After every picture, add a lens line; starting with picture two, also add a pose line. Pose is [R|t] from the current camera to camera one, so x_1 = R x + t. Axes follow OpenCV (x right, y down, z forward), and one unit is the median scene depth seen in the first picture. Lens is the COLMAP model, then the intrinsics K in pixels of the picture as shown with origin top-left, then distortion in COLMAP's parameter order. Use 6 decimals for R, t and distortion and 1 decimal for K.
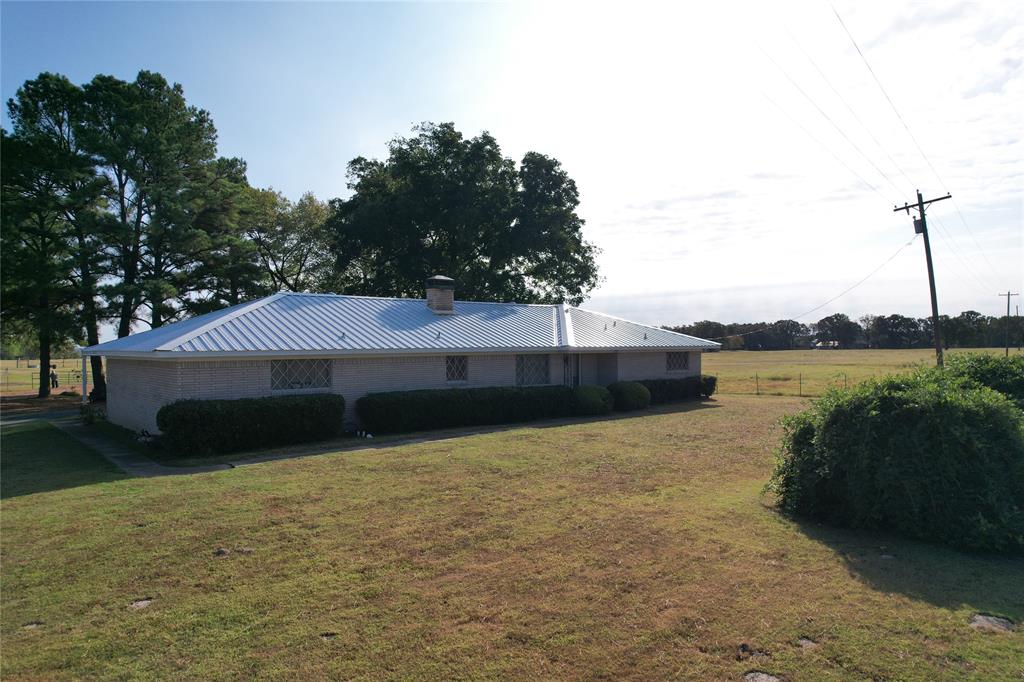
lens RADIAL K [[641.2, 0, 512.3], [0, 641.2, 342.6], [0, 0, 1]] dist [-0.047850, 0.004126]
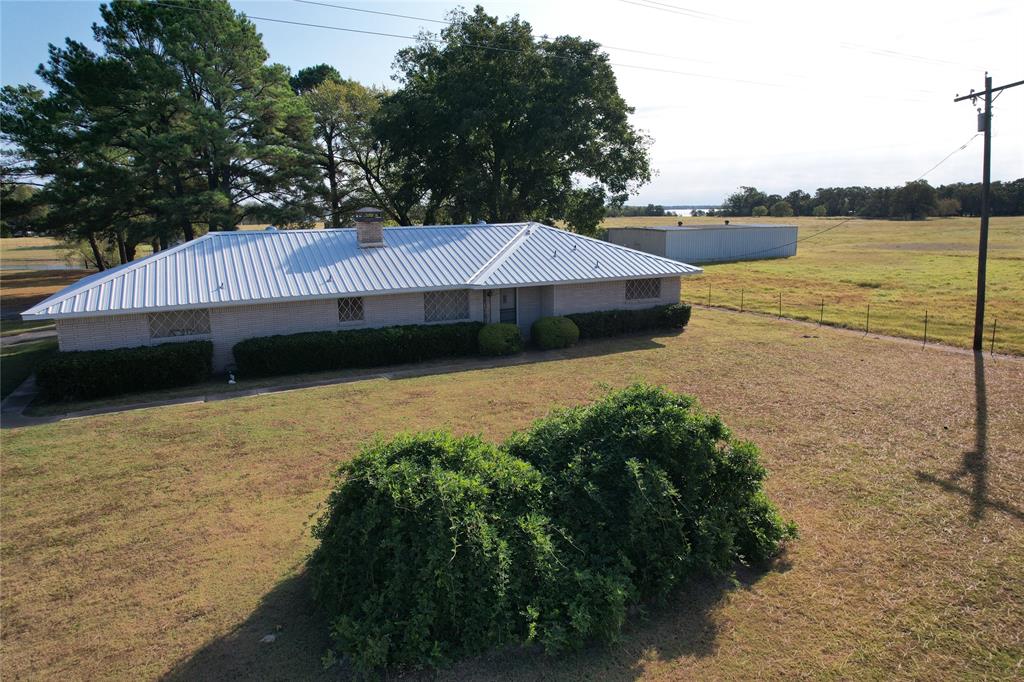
lens RADIAL K [[641.2, 0, 511.9], [0, 641.2, 341.7], [0, 0, 1]] dist [-0.047850, 0.004126]
pose [[0.960855, 0.050412, -0.272425, 0.315907], [0.008205, 0.977697, 0.209861, -0.087212], [0.276929, -0.203881, 0.939012, 0.067445]]
